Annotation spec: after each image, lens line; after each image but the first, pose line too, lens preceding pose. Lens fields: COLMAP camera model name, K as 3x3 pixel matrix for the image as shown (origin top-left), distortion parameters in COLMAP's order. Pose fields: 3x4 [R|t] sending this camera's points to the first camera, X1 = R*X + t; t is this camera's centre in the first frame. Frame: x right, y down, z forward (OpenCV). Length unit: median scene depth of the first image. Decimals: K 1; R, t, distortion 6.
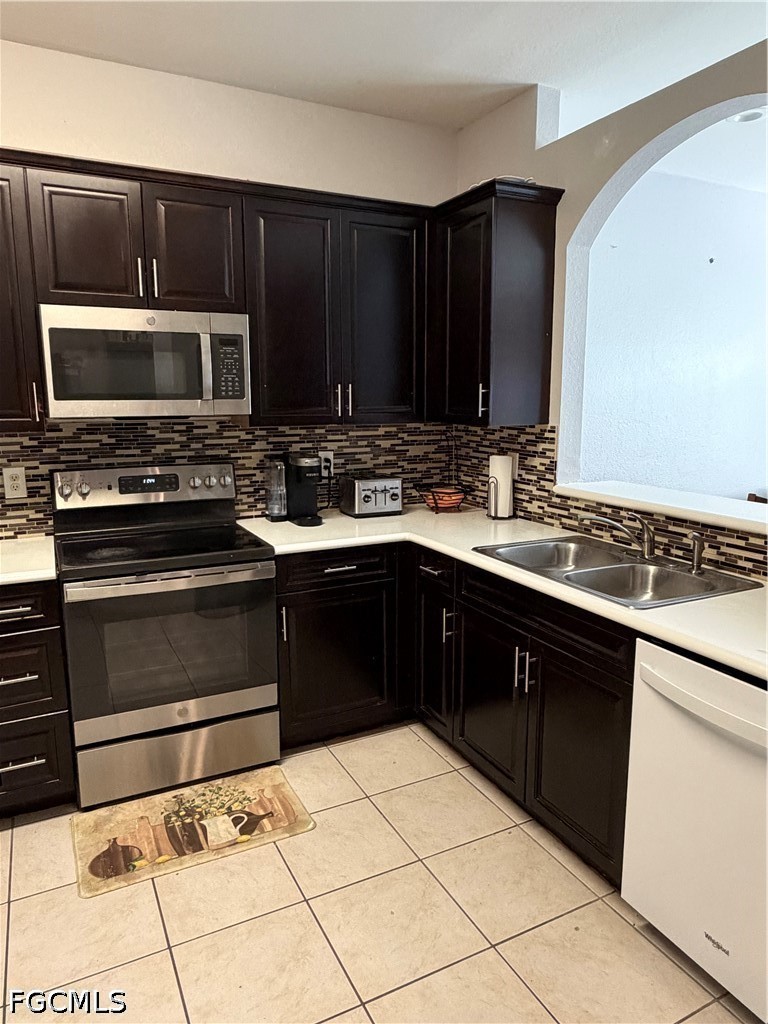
lens RADIAL K [[687.6, 0, 386.1], [0, 687.6, 506.7], [0, 0, 1]] dist [-0.005580, 0.004562]
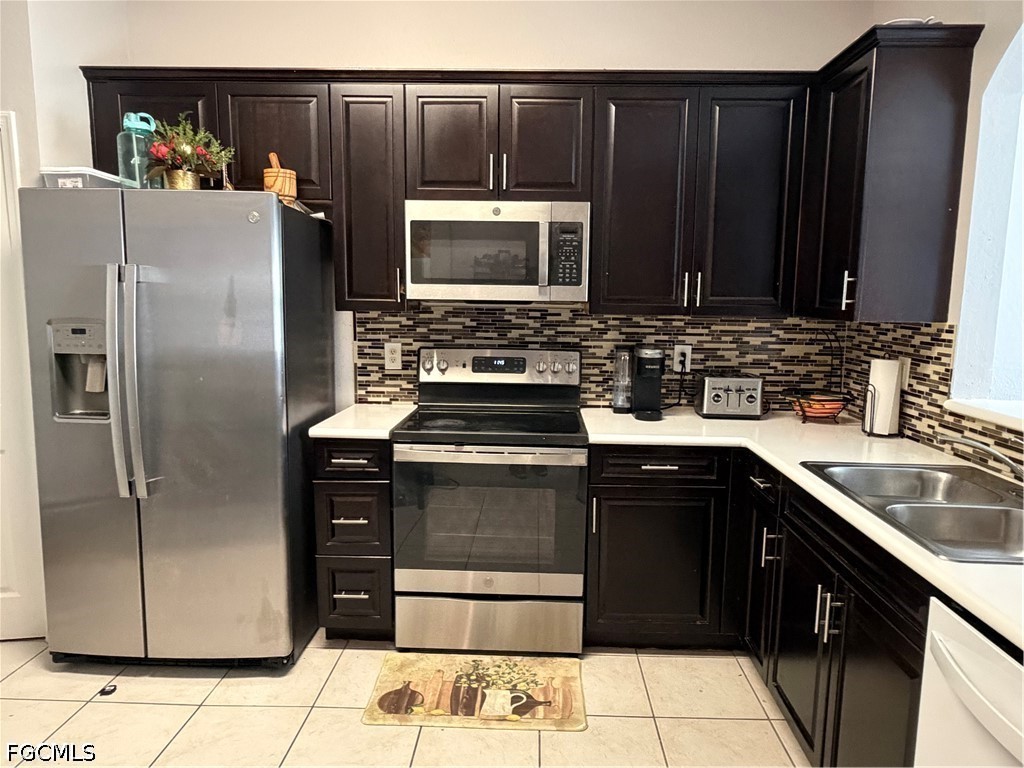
lens RADIAL K [[687.6, 0, 513.9], [0, 687.6, 388.2], [0, 0, 1]] dist [-0.005580, 0.004562]
pose [[0.876135, 0.078889, -0.475567, 0.198356], [-0.094026, 0.995537, -0.008079, 0.009561], [0.472808, 0.051794, 0.879642, 0.077707]]
